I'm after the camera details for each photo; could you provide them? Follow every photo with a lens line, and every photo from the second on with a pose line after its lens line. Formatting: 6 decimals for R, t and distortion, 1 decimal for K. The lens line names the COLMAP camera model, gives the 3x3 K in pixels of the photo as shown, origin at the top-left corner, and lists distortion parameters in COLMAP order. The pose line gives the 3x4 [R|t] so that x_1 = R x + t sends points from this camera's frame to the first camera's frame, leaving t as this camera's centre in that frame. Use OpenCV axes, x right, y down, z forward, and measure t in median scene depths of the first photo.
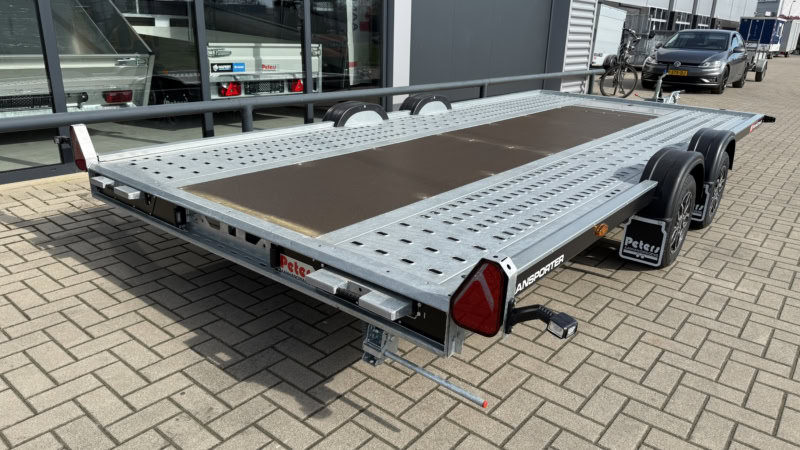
lens RADIAL K [[559.6, 0, 398.1], [0, 559.6, 221.6], [0, 0, 1]] dist [0.125027, -0.199515]
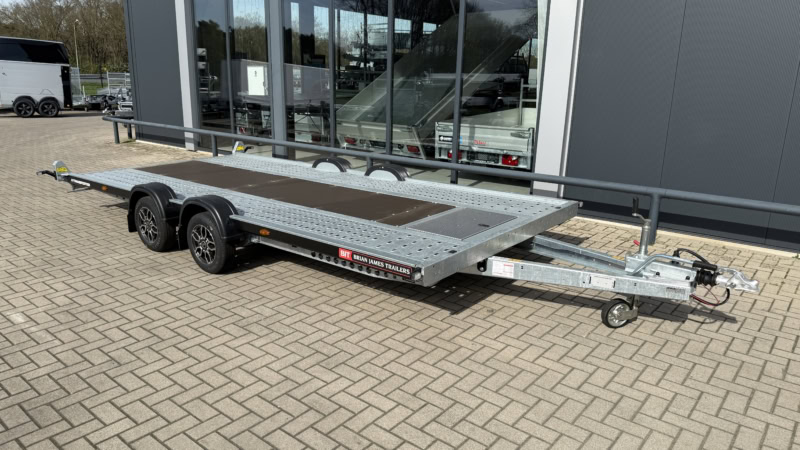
lens RADIAL K [[559.6, 0, 398.1], [0, 559.6, 221.6], [0, 0, 1]] dist [0.125027, -0.199515]
pose [[-0.014258, 0.215996, -0.976290, 2.234788], [-0.334822, 0.918990, 0.208209, -0.641076], [0.942174, 0.329852, 0.059217, 1.657764]]
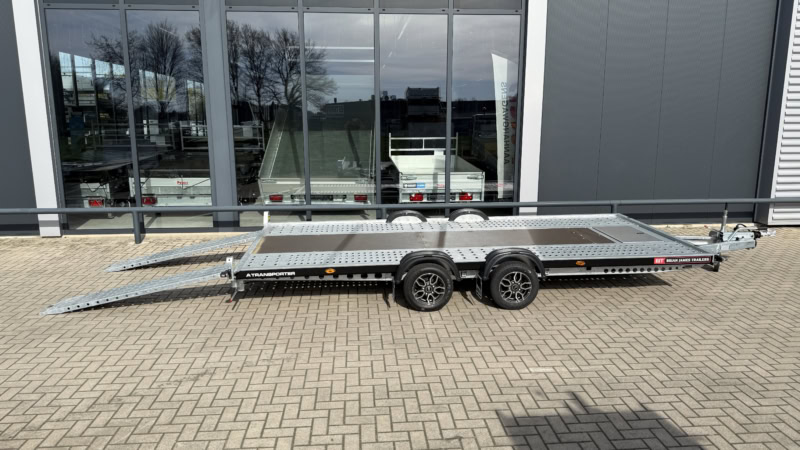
lens RADIAL K [[556.5, 0, 400.0], [0, 556.5, 225.0], [0, 0, 1]] dist [0.160564, -0.252390]
pose [[0.689640, 0.108437, -0.715987, 1.818010], [-0.207915, 0.976746, -0.052334, -0.094551], [0.693663, 0.184956, 0.696149, -0.443232]]
